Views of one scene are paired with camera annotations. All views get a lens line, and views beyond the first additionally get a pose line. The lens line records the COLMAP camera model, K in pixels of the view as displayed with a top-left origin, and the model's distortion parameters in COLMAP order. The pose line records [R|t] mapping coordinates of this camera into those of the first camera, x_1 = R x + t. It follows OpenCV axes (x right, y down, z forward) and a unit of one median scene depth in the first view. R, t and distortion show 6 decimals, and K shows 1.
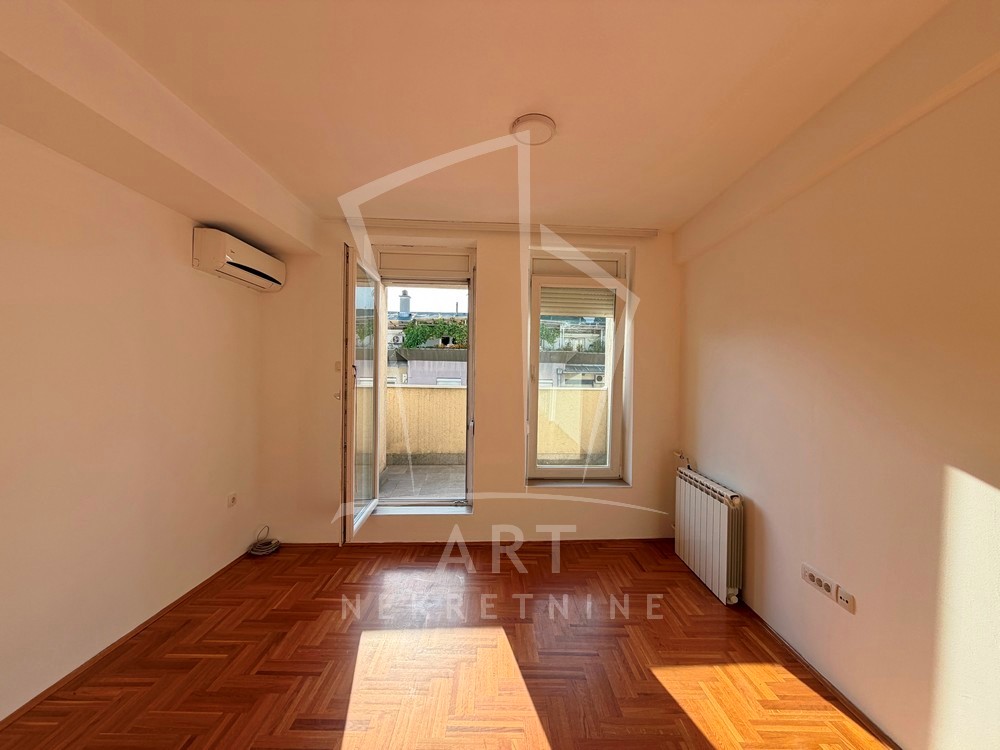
lens RADIAL K [[398.8, 0, 495.9], [0, 398.8, 376.1], [0, 0, 1]] dist [0.000228, 0.000011]
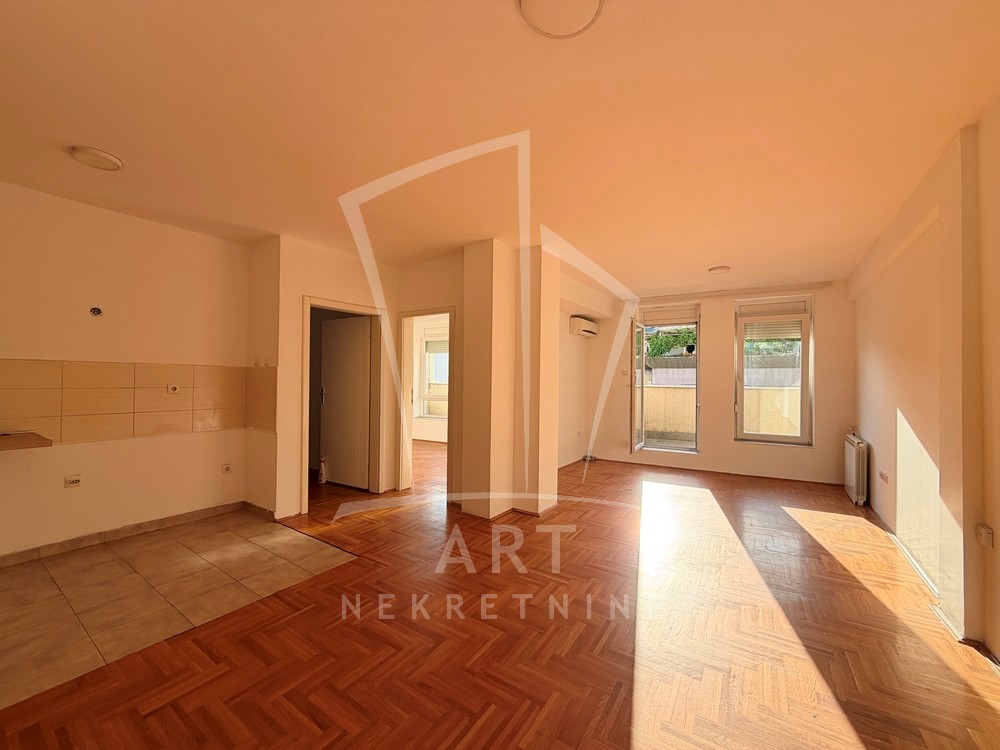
lens RADIAL K [[398.8, 0, 495.9], [0, 398.8, 376.1], [0, 0, 1]] dist [0.000228, 0.000011]
pose [[0.833425, -0.010729, -0.552529, 0.159087], [-0.001273, 0.999772, -0.021334, 0.032169], [0.552632, 0.018484, 0.833221, -0.915981]]
